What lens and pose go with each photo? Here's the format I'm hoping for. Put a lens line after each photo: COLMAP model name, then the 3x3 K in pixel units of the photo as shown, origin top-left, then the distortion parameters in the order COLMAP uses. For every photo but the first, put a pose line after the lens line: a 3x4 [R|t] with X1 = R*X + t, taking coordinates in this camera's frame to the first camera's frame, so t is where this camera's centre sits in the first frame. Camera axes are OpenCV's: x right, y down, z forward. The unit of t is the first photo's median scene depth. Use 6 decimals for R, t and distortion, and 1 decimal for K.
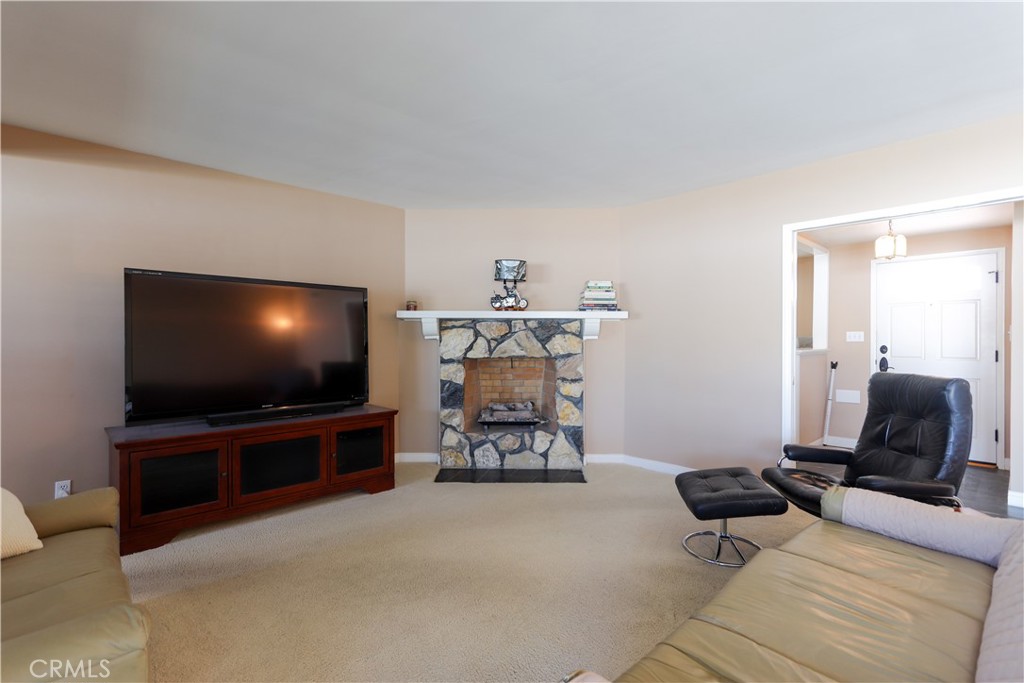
lens RADIAL K [[474.6, 0, 514.7], [0, 474.6, 340.7], [0, 0, 1]] dist [0.000086, 0.001945]
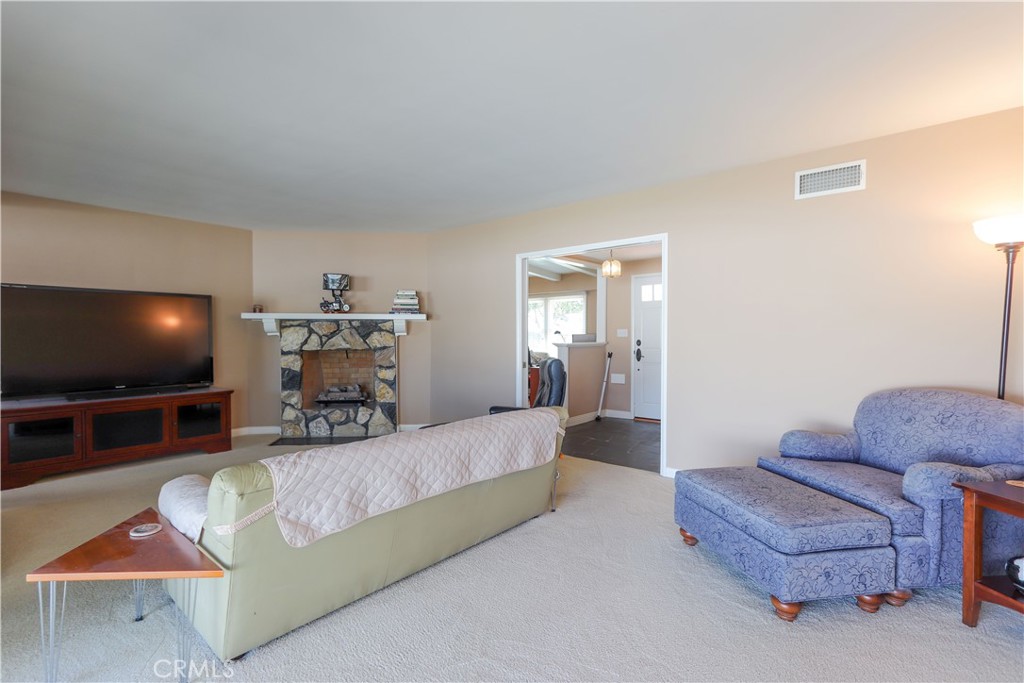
lens RADIAL K [[474.6, 0, 506.7], [0, 474.6, 340.8], [0, 0, 1]] dist [0.000086, 0.001945]
pose [[0.994457, -0.002763, 0.105103, 0.308910], [0.001969, 0.999969, 0.007661, 0.002493], [-0.105121, -0.007411, 0.994432, -0.318013]]
